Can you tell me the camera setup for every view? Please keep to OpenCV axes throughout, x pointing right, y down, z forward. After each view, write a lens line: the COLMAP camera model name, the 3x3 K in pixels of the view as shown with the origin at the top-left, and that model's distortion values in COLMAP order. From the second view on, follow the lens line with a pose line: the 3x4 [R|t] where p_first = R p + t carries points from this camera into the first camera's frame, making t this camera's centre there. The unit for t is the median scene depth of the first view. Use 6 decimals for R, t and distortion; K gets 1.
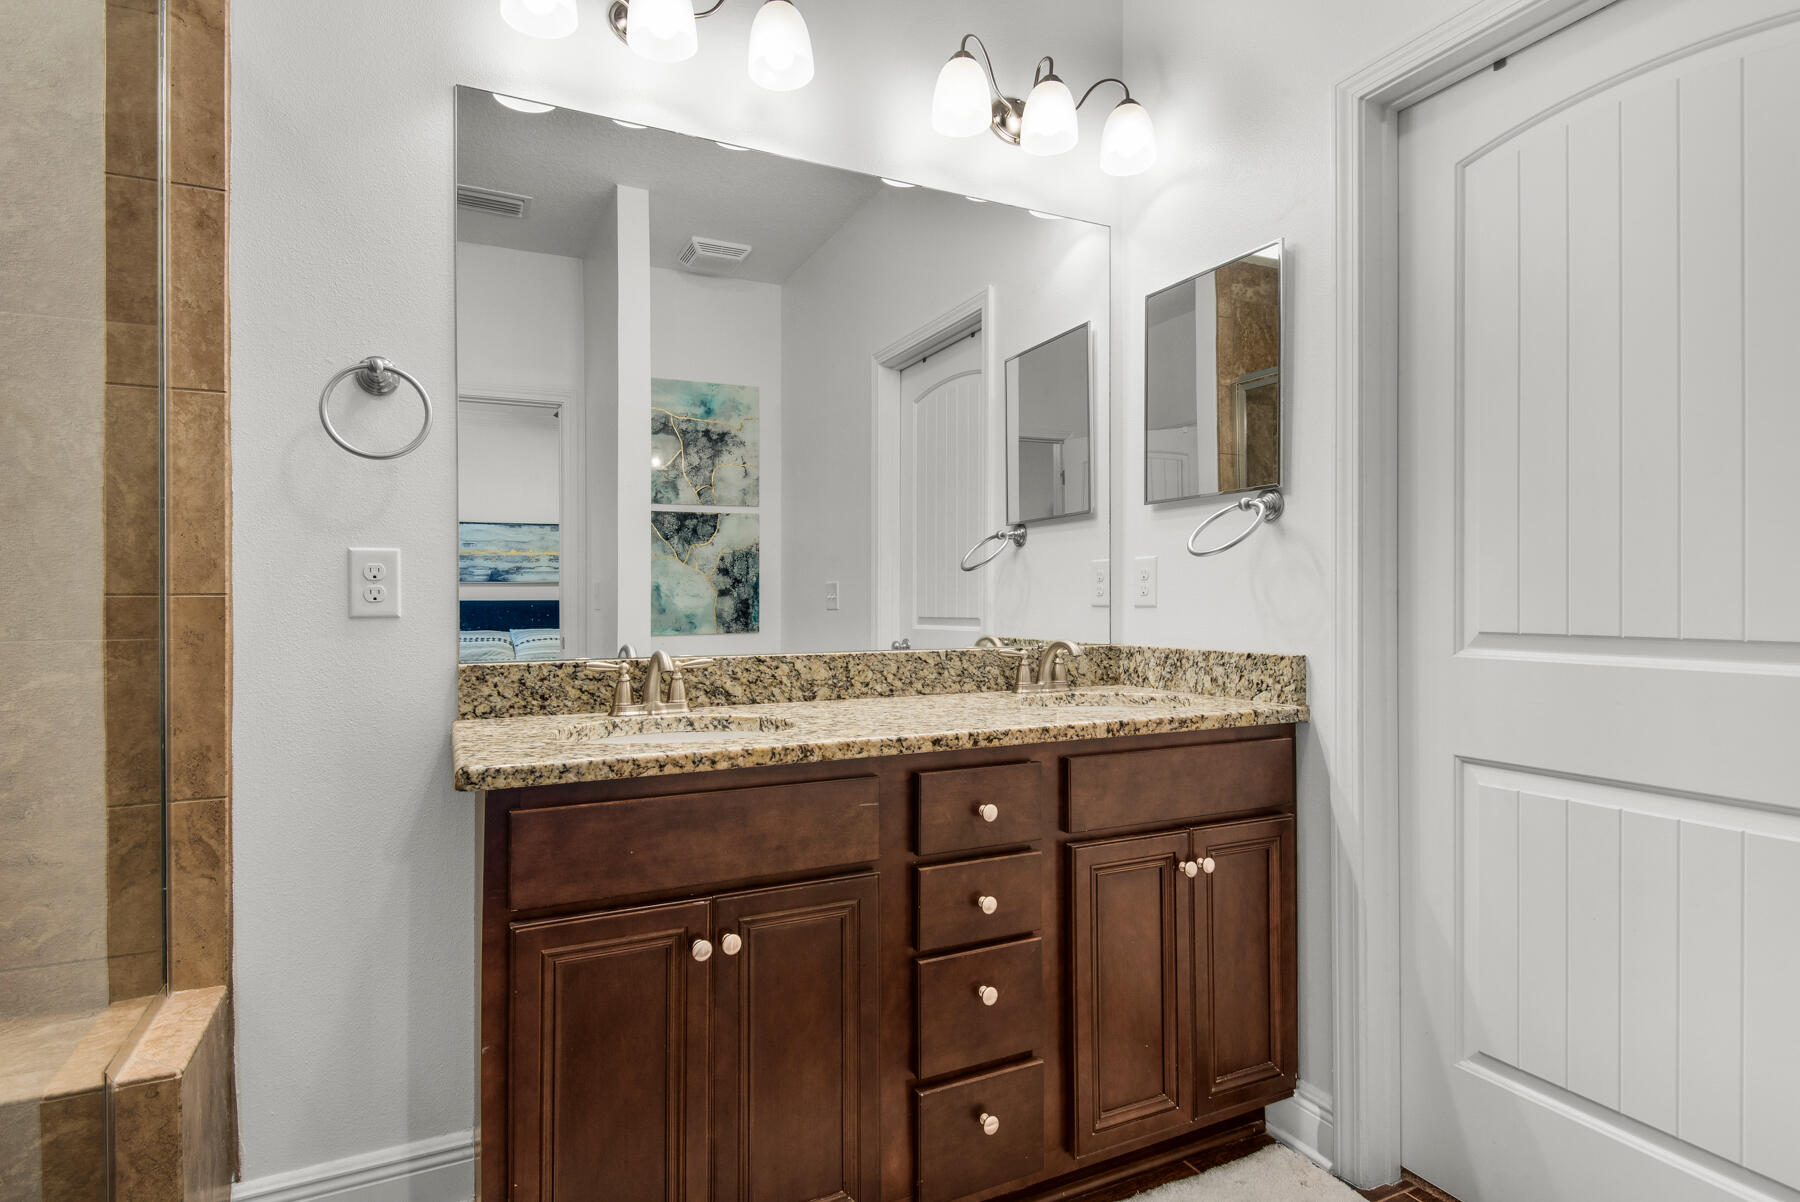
lens RADIAL K [[888.1, 0, 888.5], [0, 888.1, 600.9], [0, 0, 1]] dist [0.000214, -0.001042]
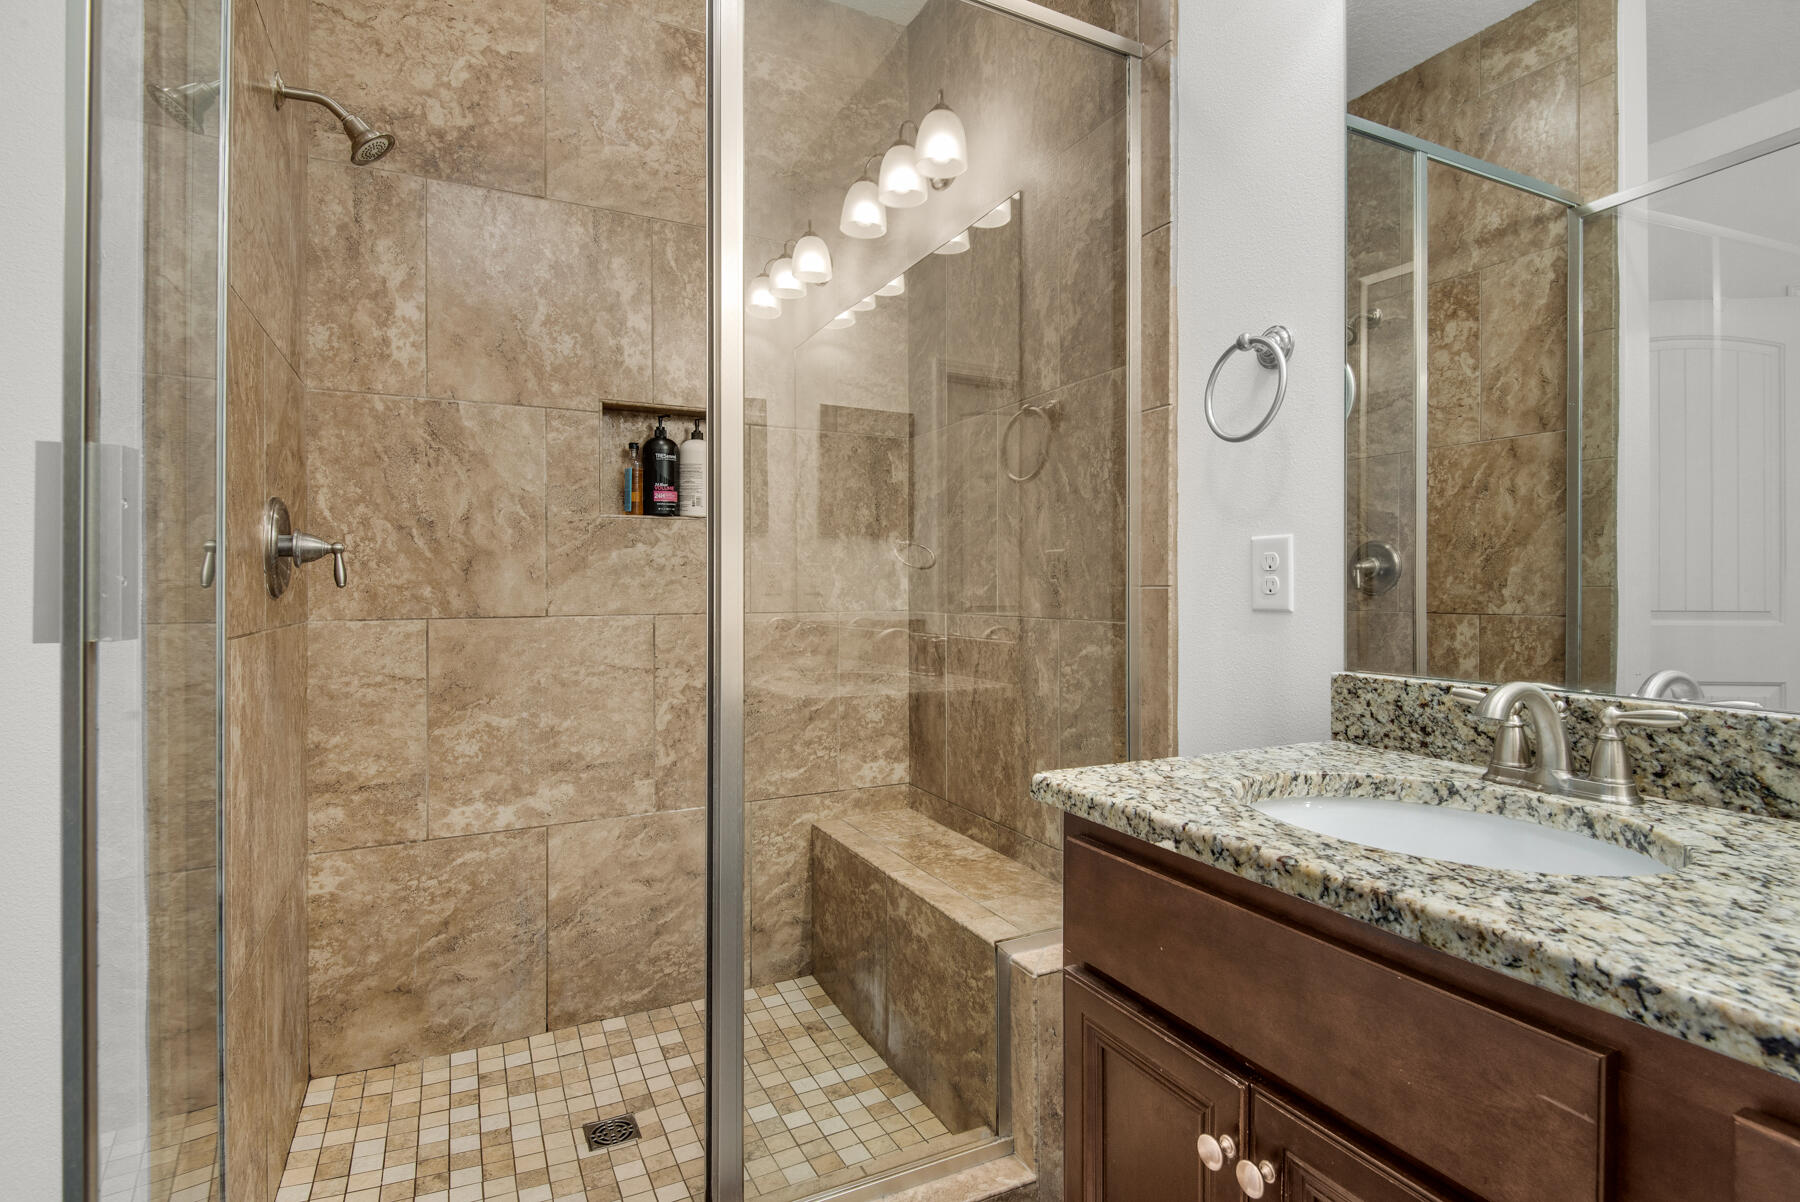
lens RADIAL K [[870.7, 0, 900.9], [0, 870.7, 589.2], [0, 0, 1]] dist [-0.004023, -0.001906]
pose [[0.036848, 0.004444, -0.999311, 0.298192], [-0.002641, 0.999987, 0.004350, -0.006753], [0.999317, 0.002479, 0.036859, 0.566293]]
